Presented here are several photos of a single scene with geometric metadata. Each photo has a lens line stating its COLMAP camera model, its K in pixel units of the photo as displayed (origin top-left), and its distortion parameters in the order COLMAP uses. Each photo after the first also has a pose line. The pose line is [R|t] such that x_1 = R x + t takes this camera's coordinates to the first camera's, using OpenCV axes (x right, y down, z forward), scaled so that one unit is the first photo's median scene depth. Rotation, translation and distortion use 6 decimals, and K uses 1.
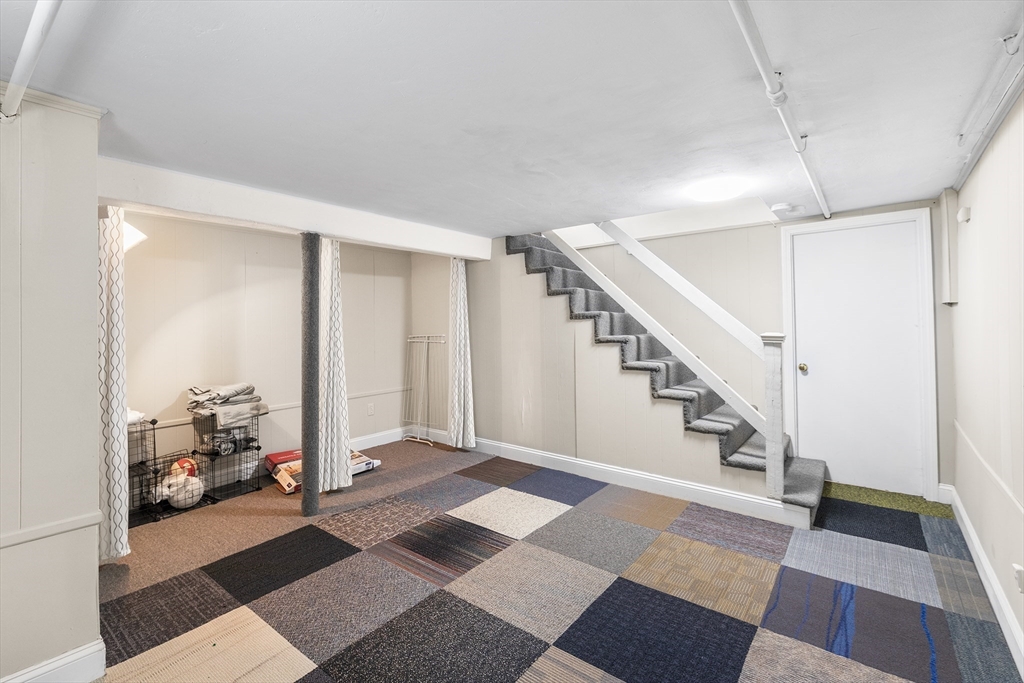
lens RADIAL K [[454.4, 0, 513.8], [0, 454.4, 334.0], [0, 0, 1]] dist [-0.000250, 0.000199]
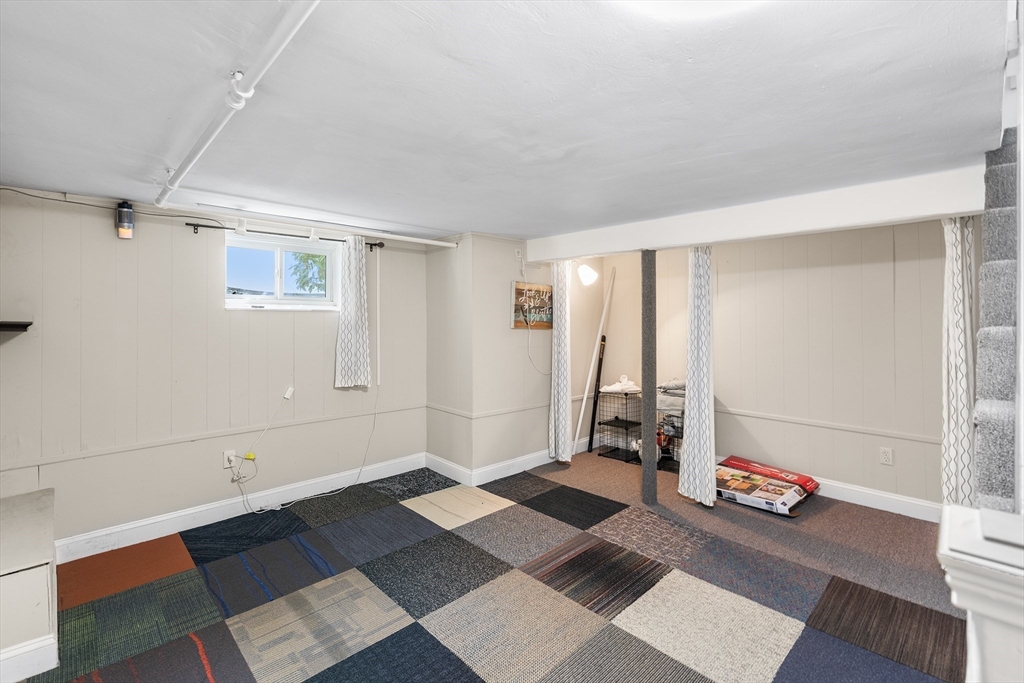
lens RADIAL K [[454.4, 0, 513.8], [0, 454.4, 334.0], [0, 0, 1]] dist [-0.000250, 0.000199]
pose [[-0.136282, 0.043102, -0.989732, 0.732688], [-0.023506, 0.998631, 0.046726, -0.064643], [0.990391, 0.029632, -0.135082, 0.871900]]
